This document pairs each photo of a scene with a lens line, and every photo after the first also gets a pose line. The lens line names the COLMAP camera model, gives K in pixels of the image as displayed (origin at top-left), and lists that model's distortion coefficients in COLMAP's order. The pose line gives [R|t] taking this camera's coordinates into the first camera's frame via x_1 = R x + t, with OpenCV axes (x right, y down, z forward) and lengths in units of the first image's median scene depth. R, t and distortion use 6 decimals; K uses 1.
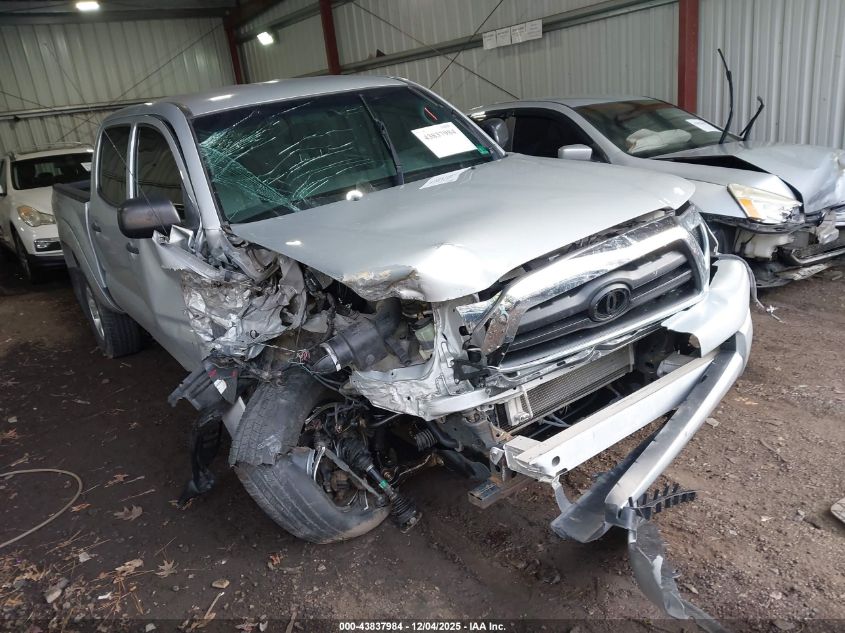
lens RADIAL K [[662.3, 0, 422.7], [0, 662.3, 313.7], [0, 0, 1]] dist [0.024133, -0.046190]
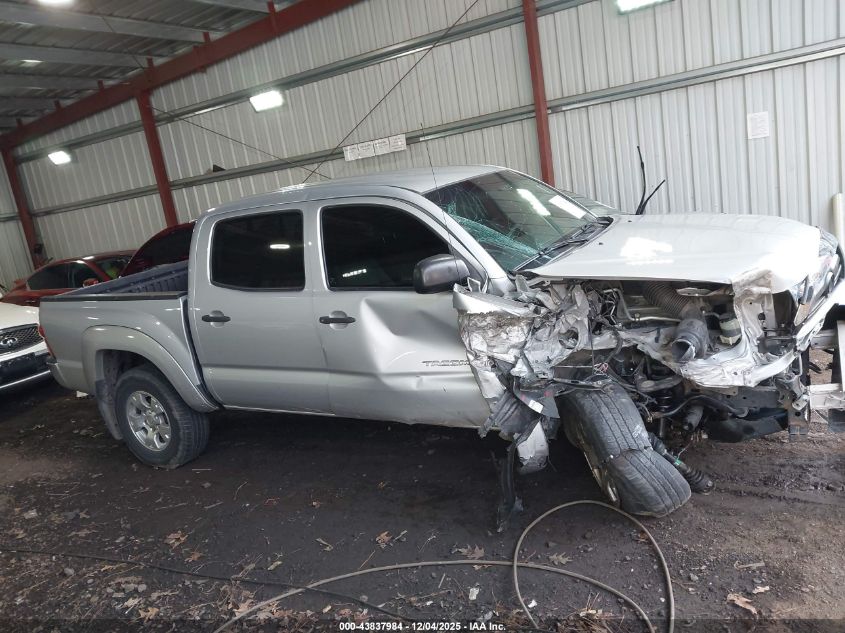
lens RADIAL K [[662.3, 0, 424.9], [0, 662.3, 316.6], [0, 0, 1]] dist [0.024133, -0.046190]
pose [[0.915840, -0.102580, 0.388220, -0.266110], [0.164867, 0.977629, -0.130614, 0.021382], [-0.366137, 0.183626, 0.912264, -0.001814]]
